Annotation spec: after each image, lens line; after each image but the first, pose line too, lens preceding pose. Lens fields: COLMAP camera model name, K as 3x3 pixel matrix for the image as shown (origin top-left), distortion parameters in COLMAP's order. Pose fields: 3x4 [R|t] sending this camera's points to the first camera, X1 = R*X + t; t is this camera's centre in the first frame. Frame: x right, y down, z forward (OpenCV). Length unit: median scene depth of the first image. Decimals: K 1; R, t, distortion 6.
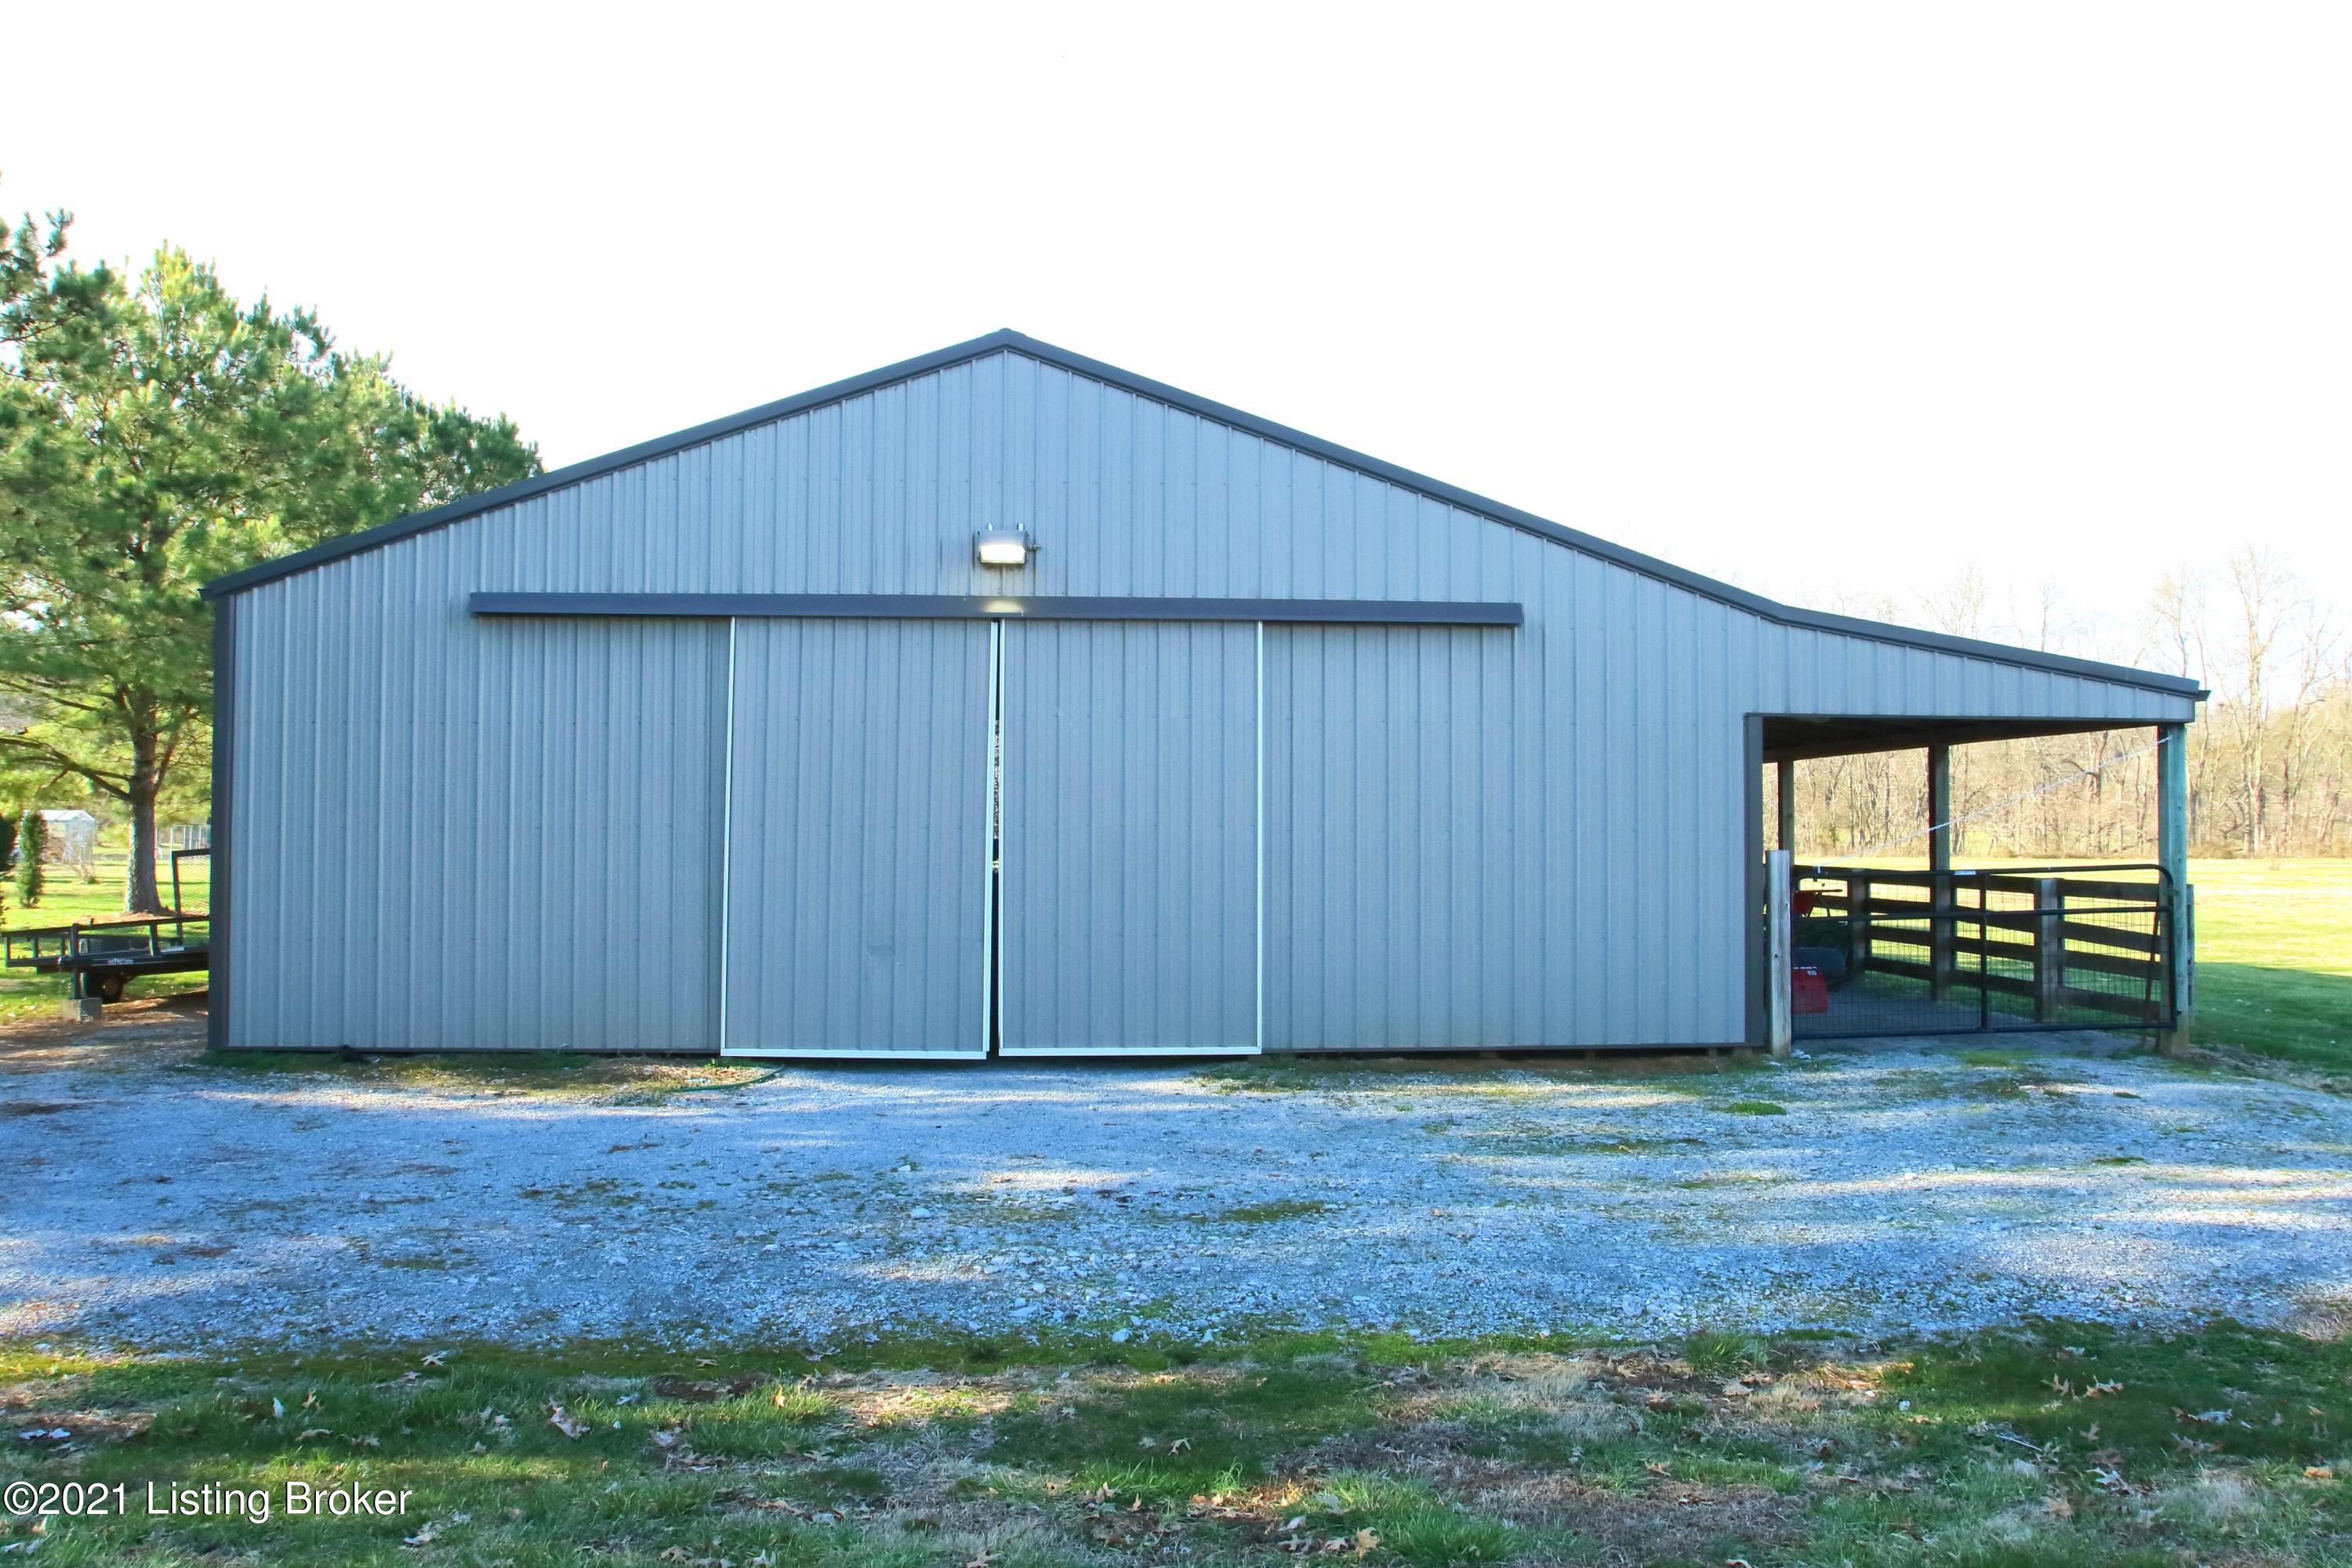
lens RADIAL K [[1818.6, 0, 1154.0], [0, 1818.6, 773.0], [0, 0, 1]] dist [-0.095659, 0.061603]
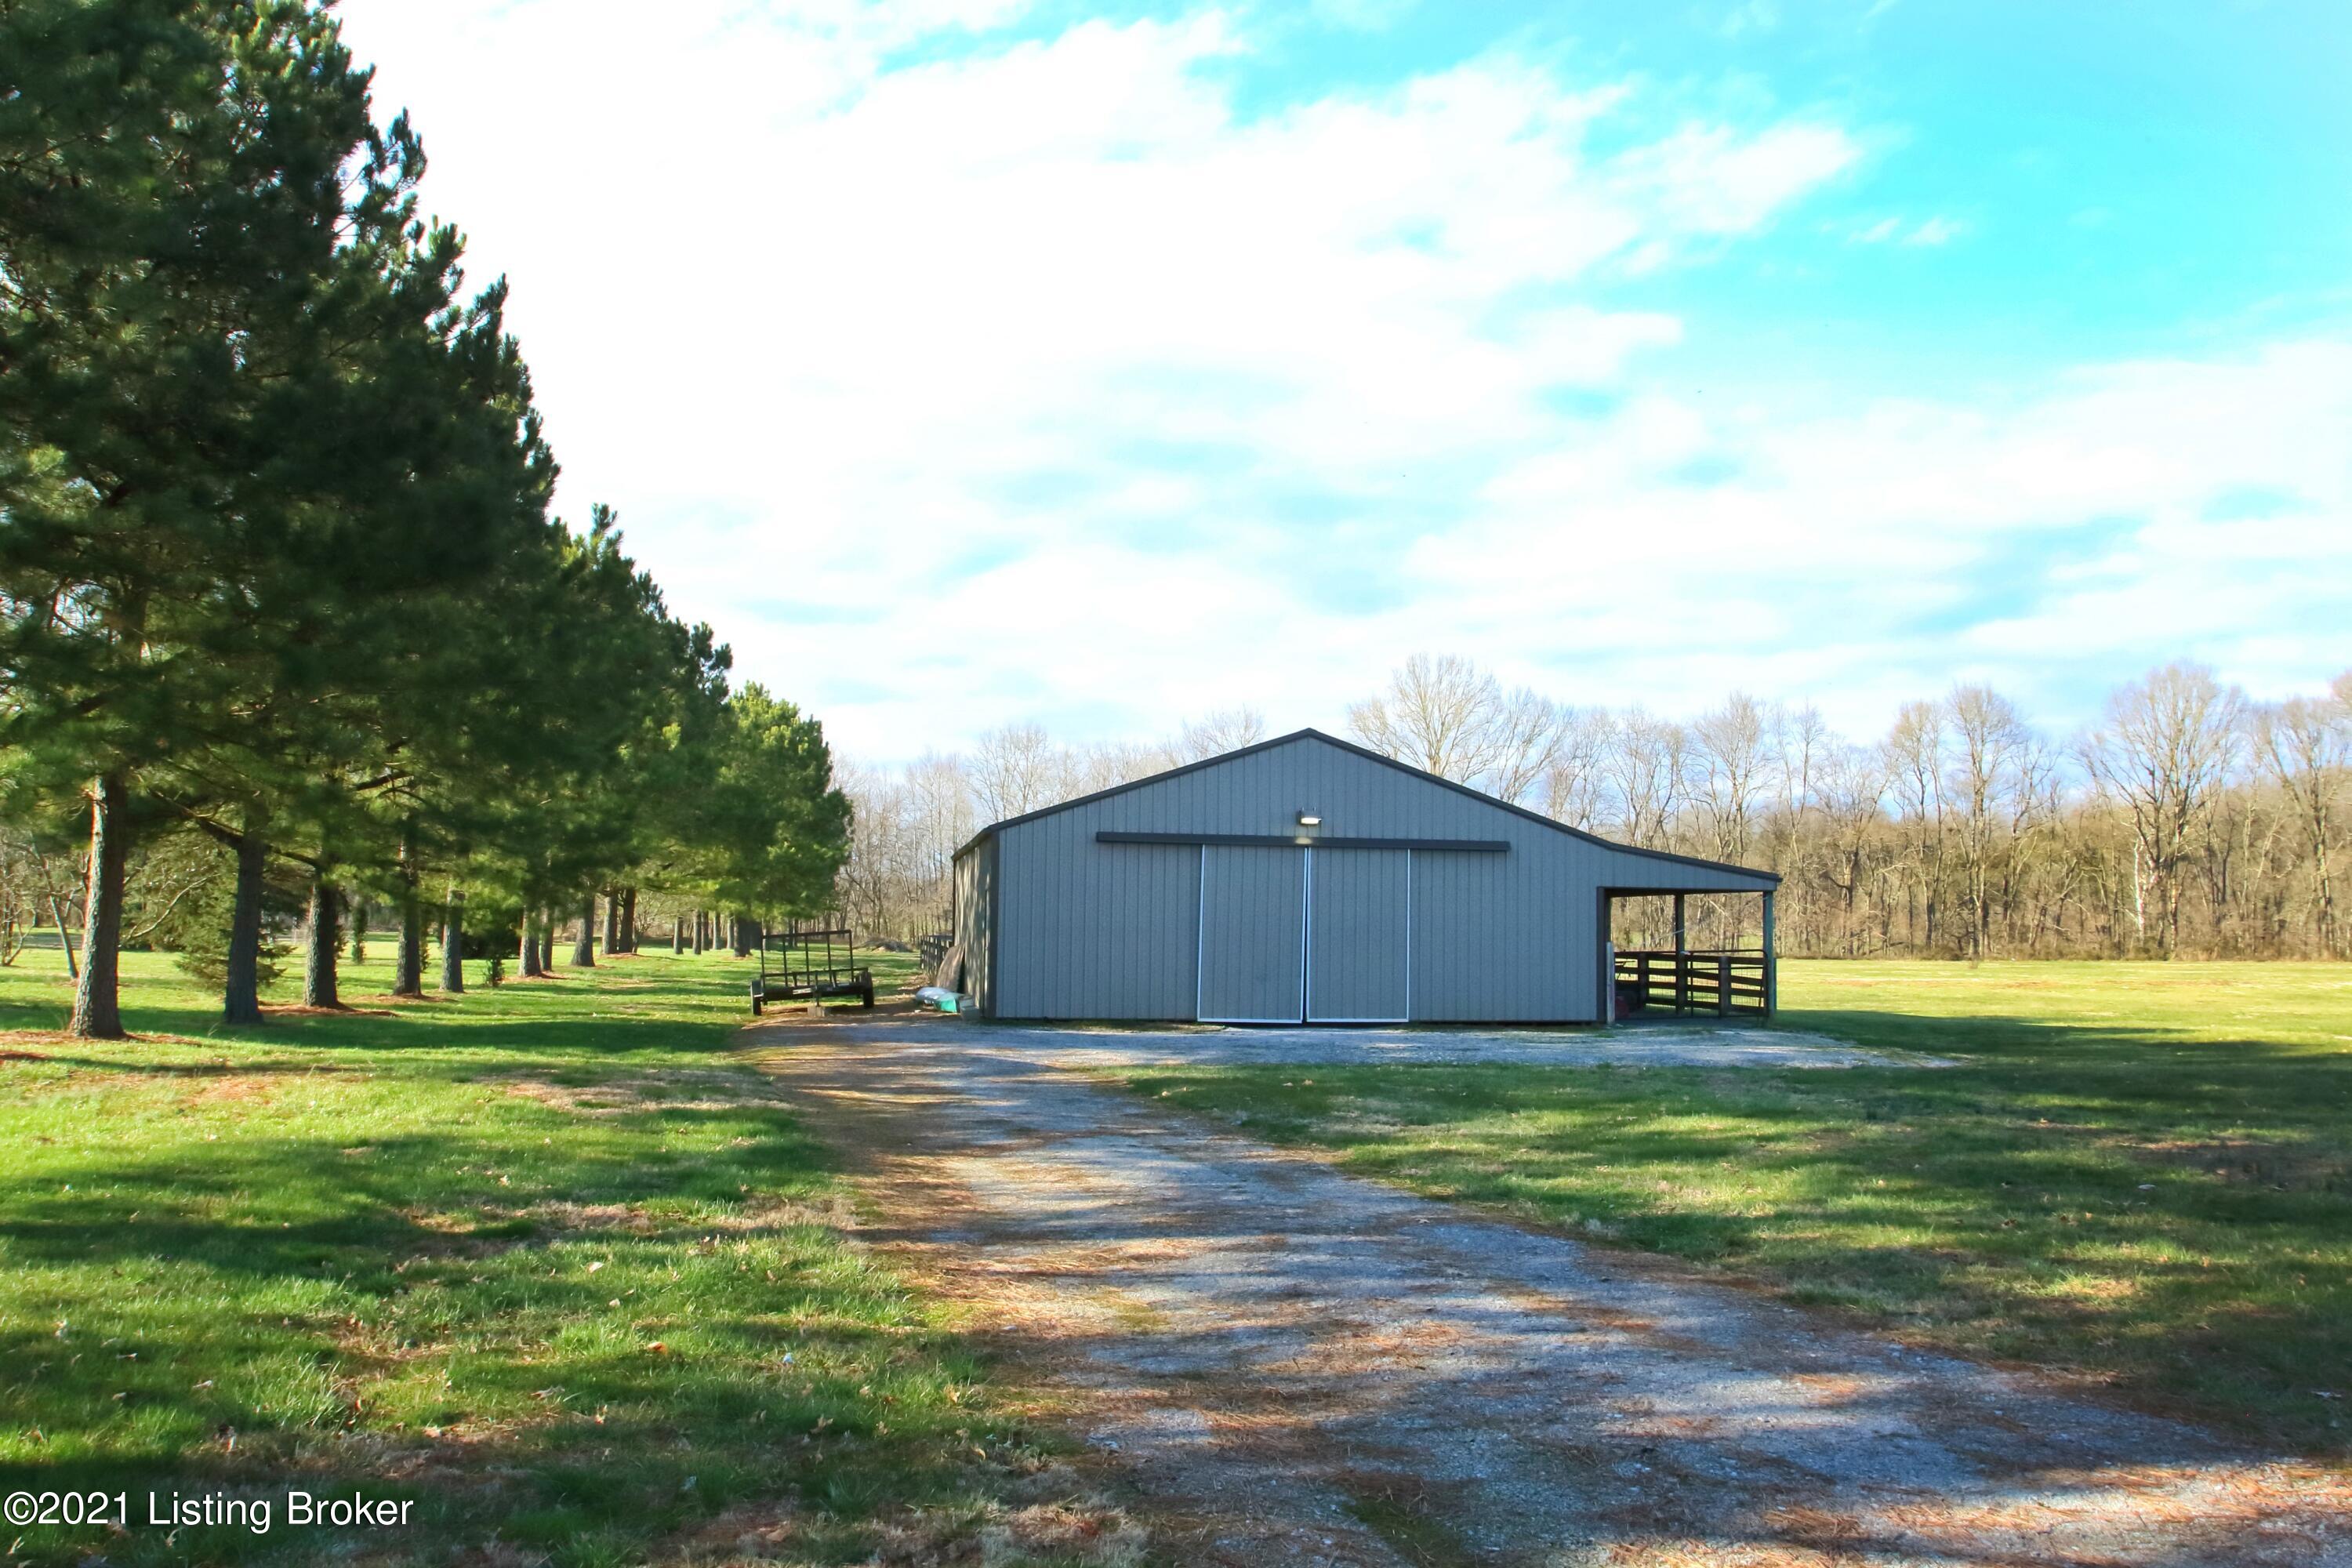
lens RADIAL K [[1818.6, 0, 1154.0], [0, 1818.6, 773.0], [0, 0, 1]] dist [-0.095659, 0.061603]
pose [[0.994312, 0.020734, 0.104468, -0.519181], [-0.015186, 0.998446, -0.053627, -0.044796], [-0.105418, 0.051735, 0.993081, -1.357636]]
